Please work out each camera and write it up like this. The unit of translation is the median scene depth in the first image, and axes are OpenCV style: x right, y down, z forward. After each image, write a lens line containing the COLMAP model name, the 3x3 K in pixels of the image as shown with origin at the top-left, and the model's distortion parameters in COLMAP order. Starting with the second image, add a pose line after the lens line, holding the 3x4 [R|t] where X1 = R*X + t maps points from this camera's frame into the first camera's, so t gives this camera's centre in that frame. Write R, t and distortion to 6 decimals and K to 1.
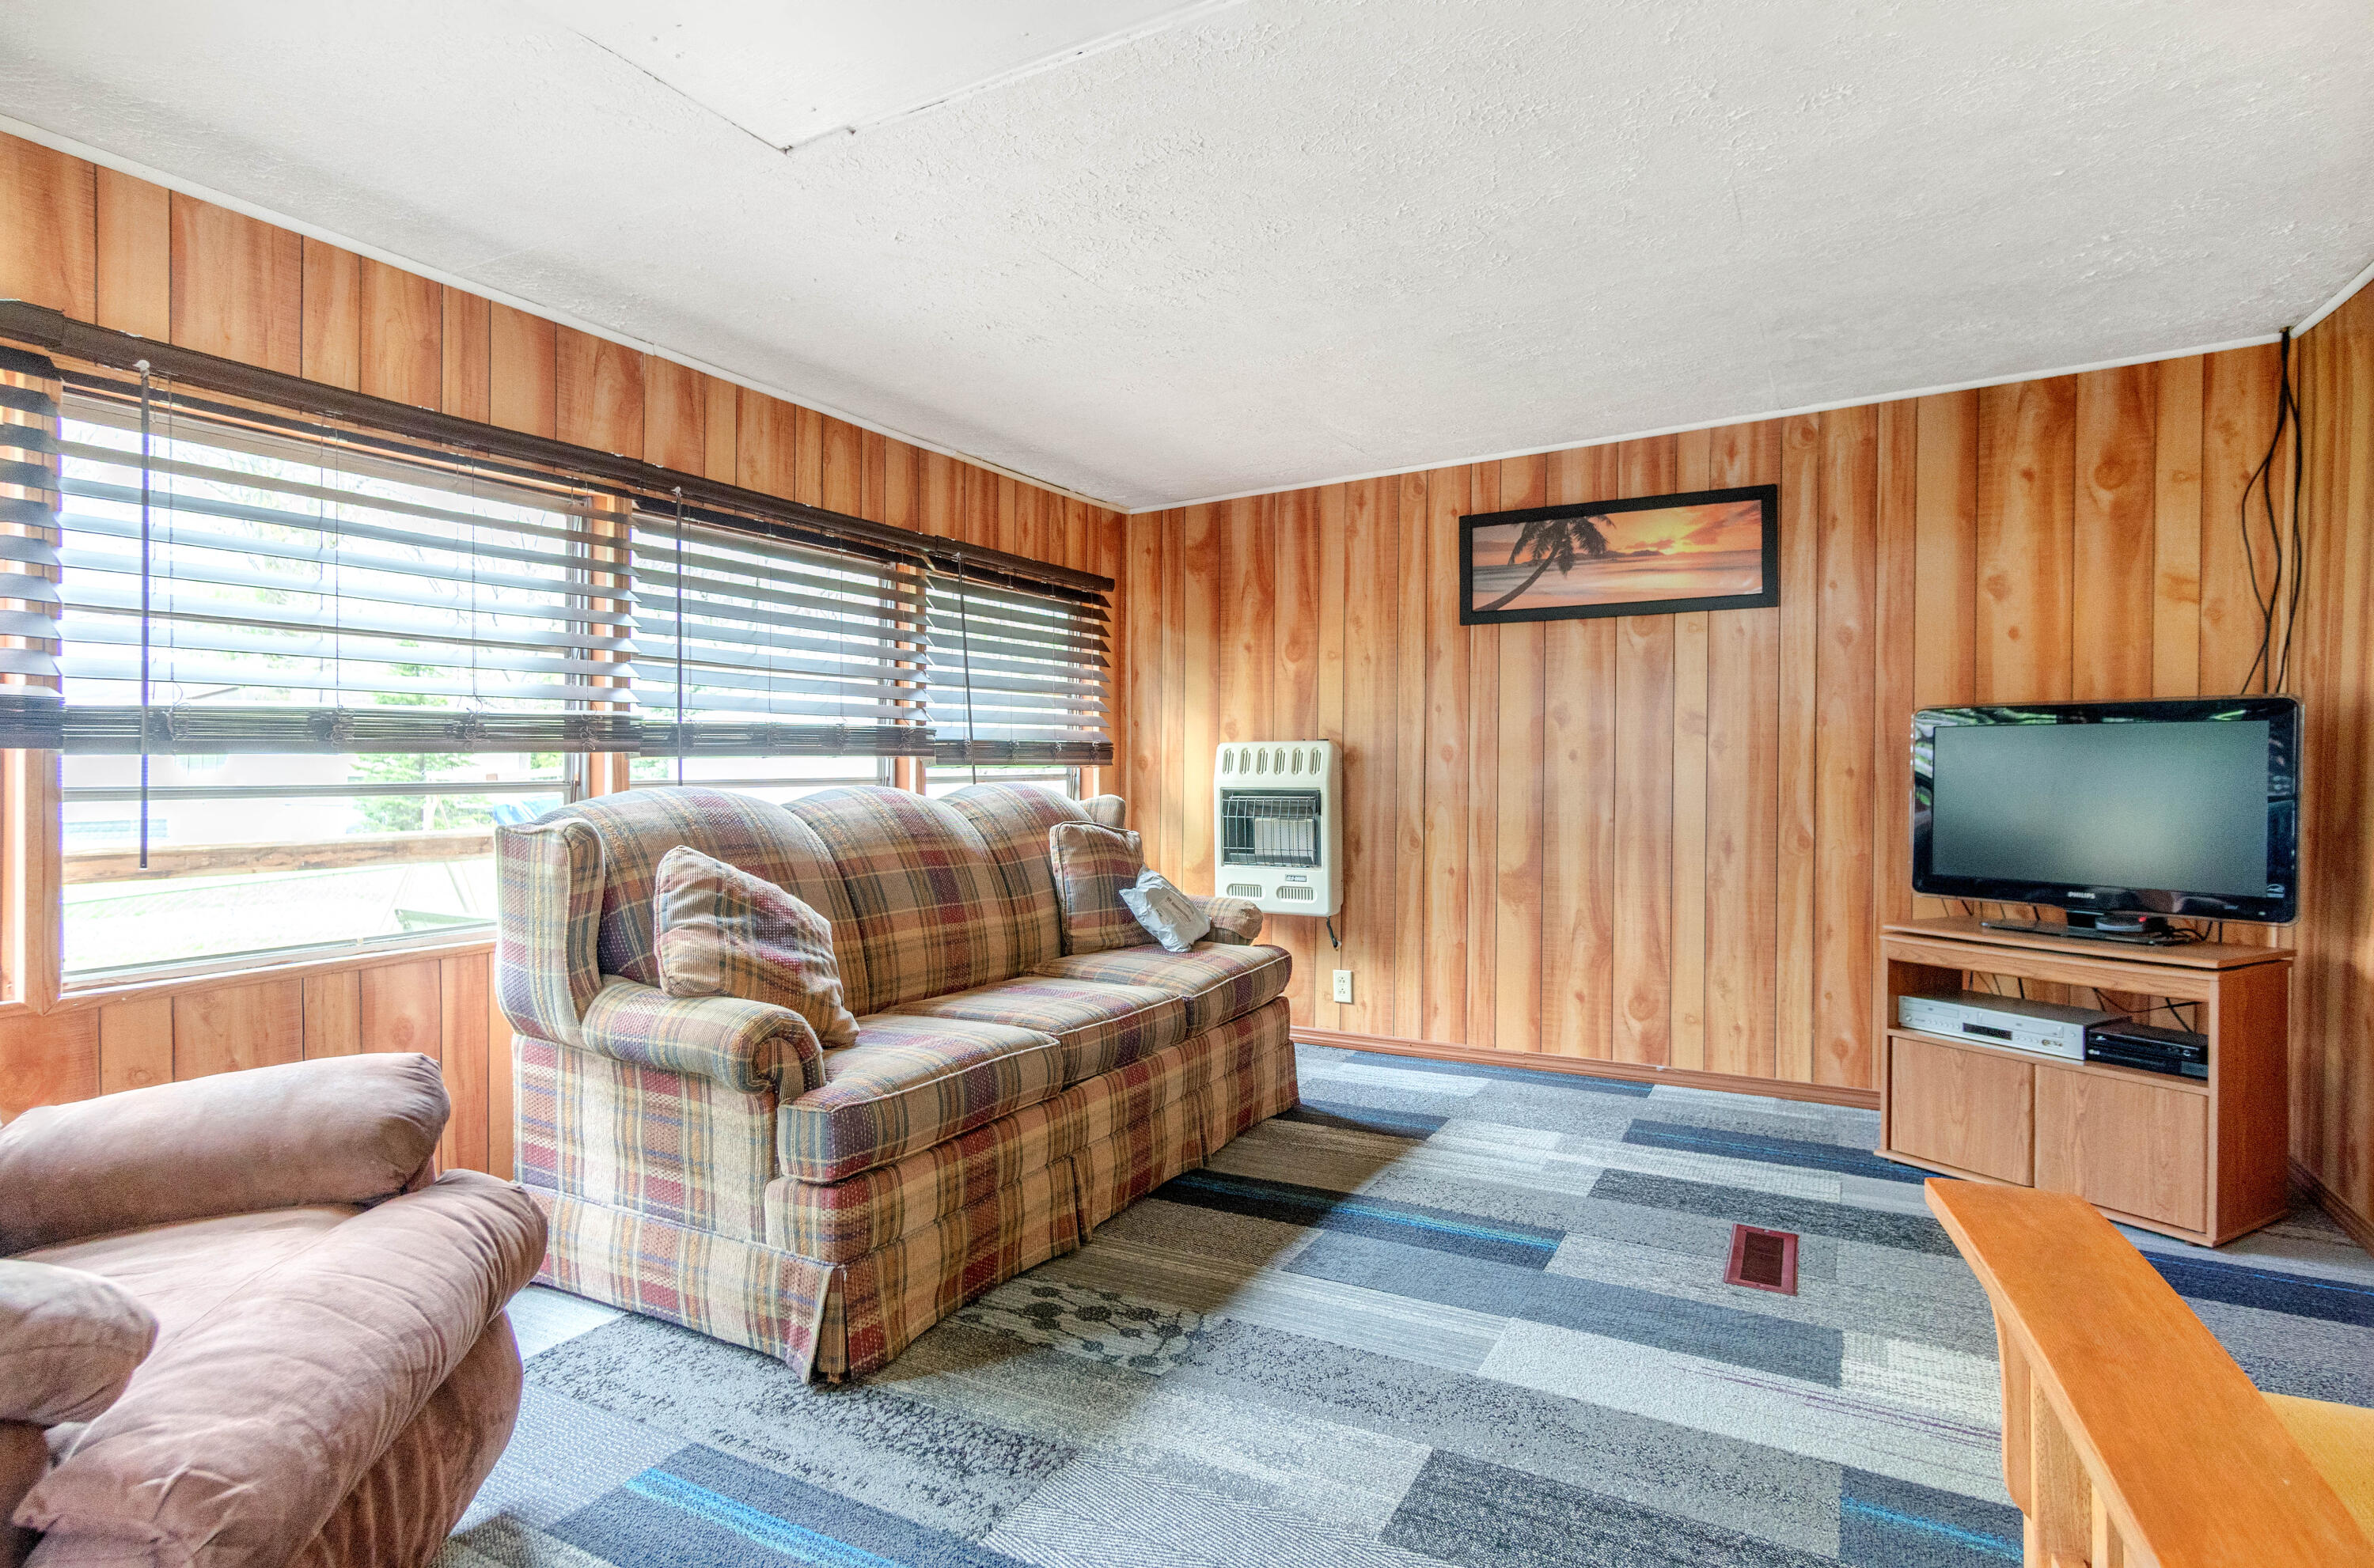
lens RADIAL K [[1249.5, 0, 1187.0], [0, 1249.5, 784.0], [0, 0, 1]] dist [0.021452, -0.000032]
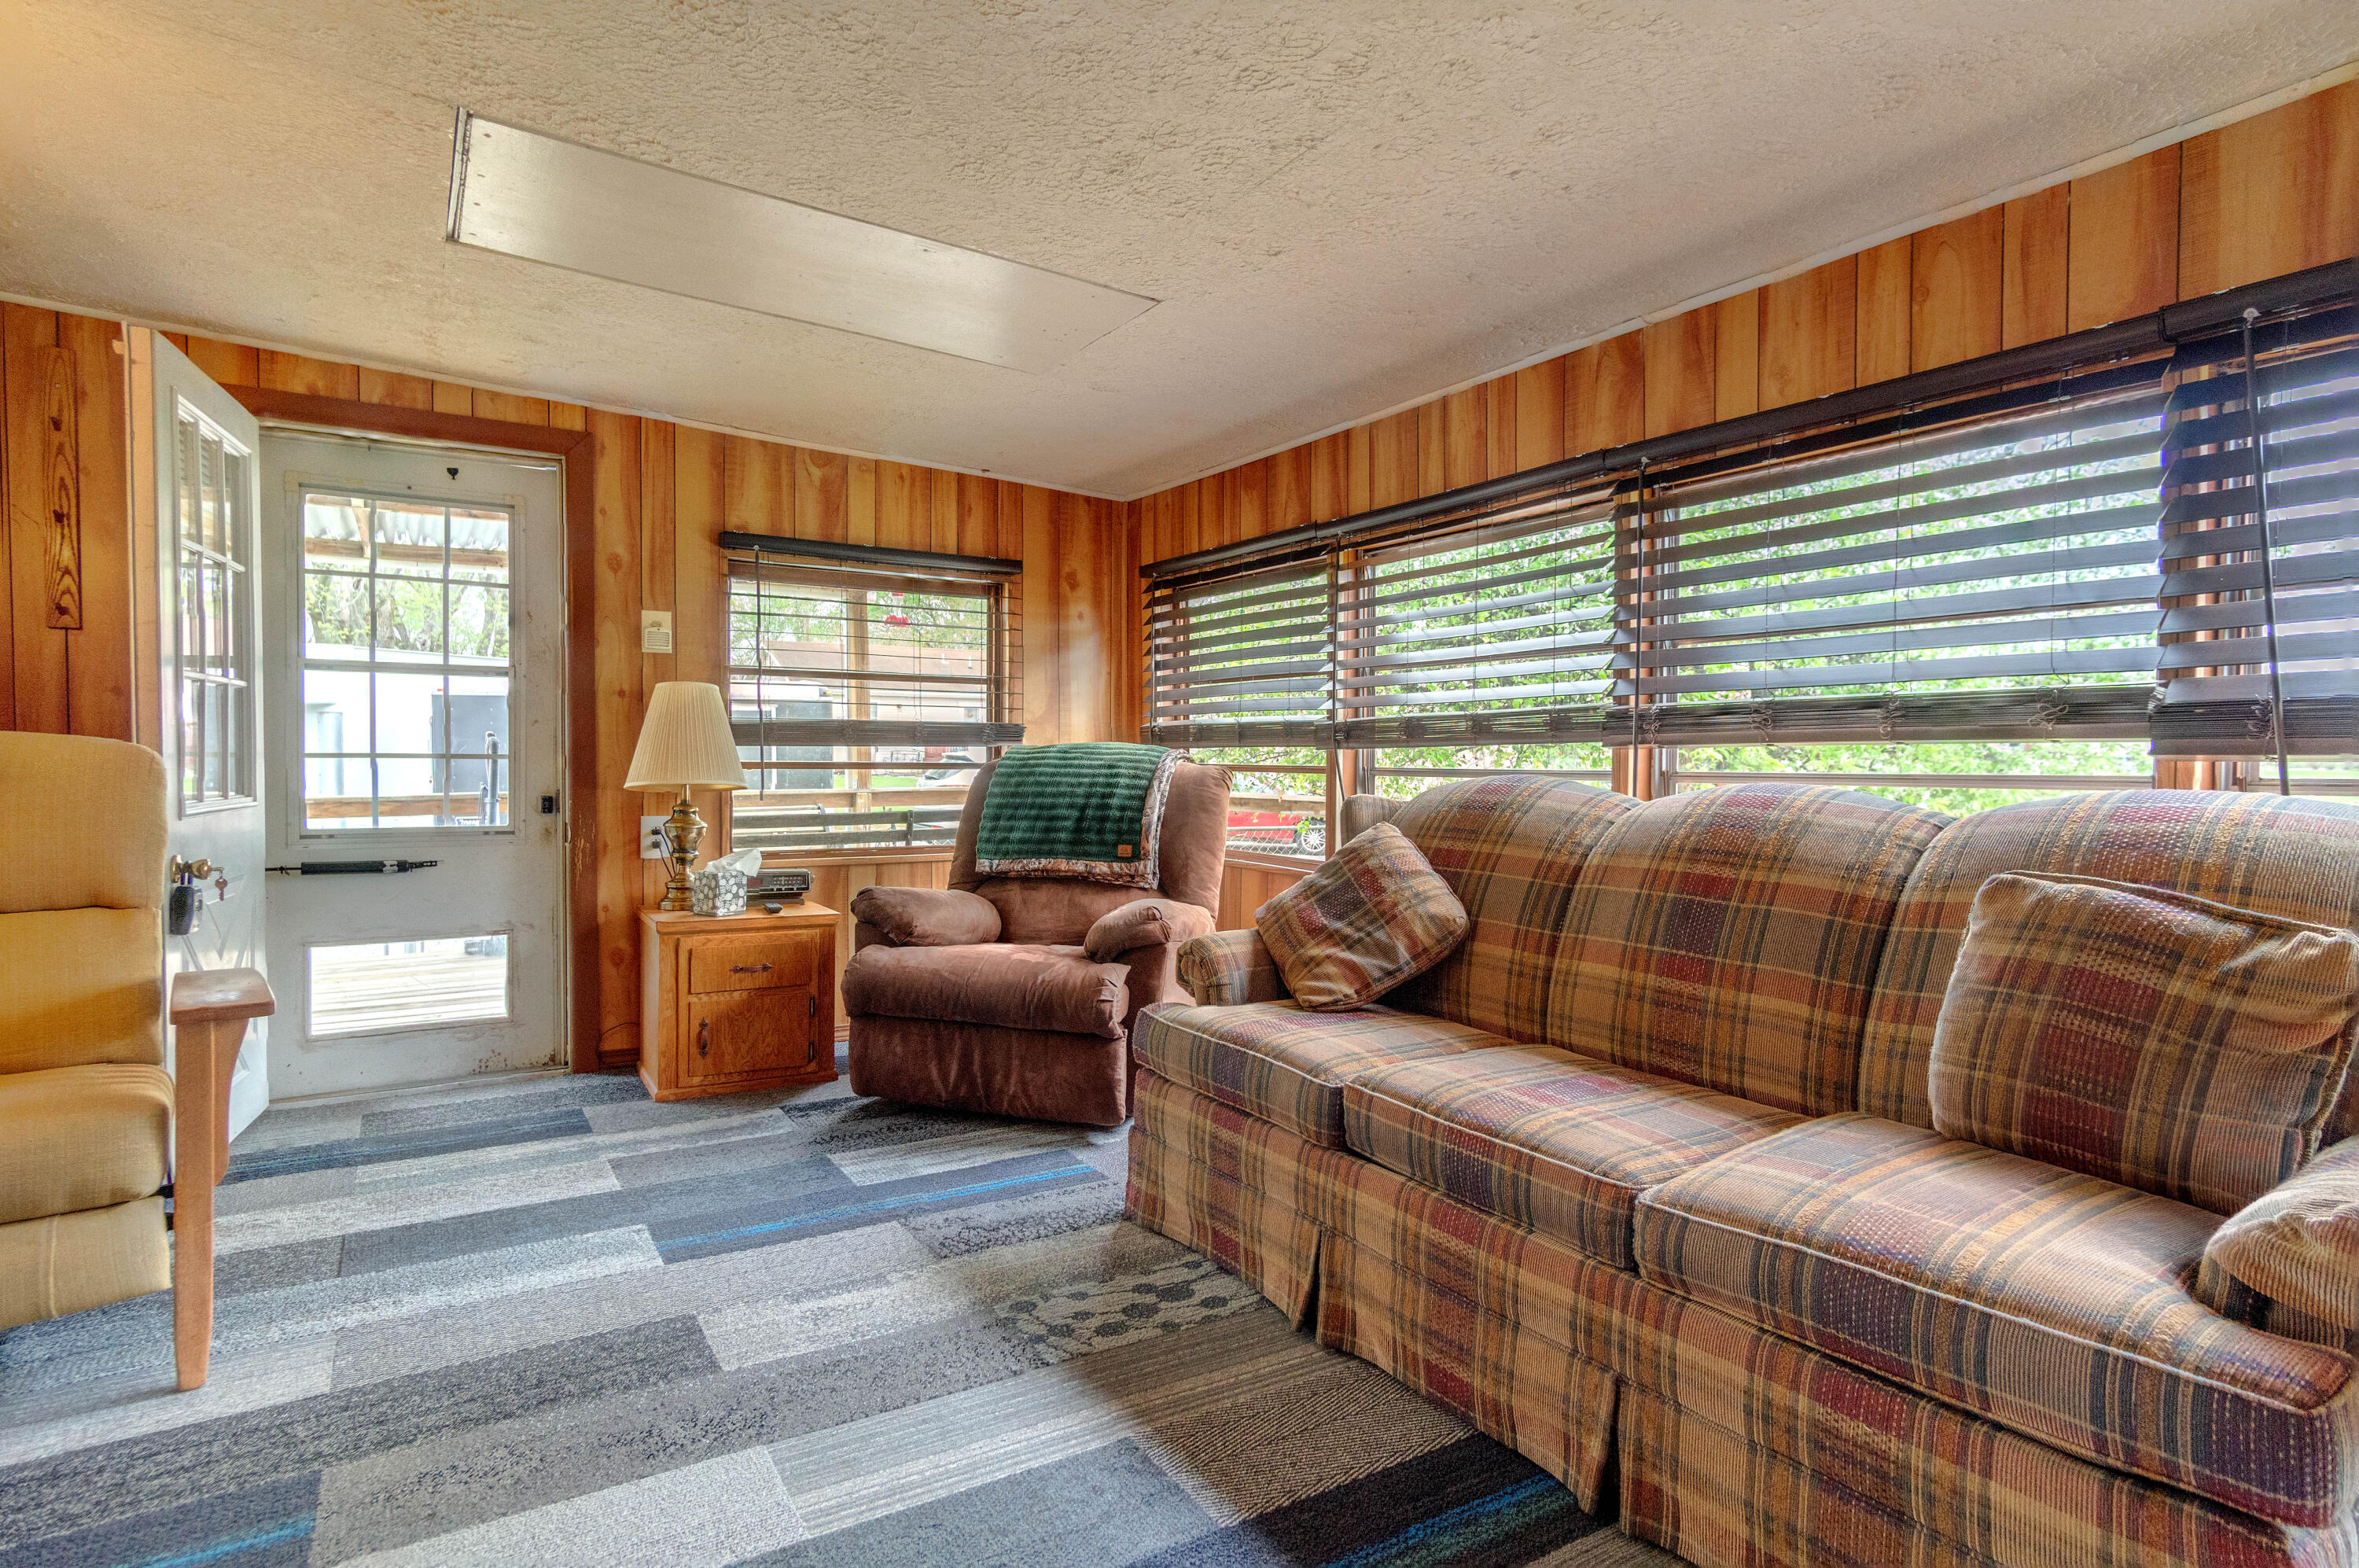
lens RADIAL K [[1241.8, 0, 1179.5], [0, 1241.8, 784.0], [0, 0, 1]] dist [0.021452, -0.000032]
pose [[-0.497690, 0.026749, -0.866942, 0.750697], [-0.010972, 0.999250, 0.037130, -0.029699], [0.867285, 0.027992, -0.497024, 1.501937]]
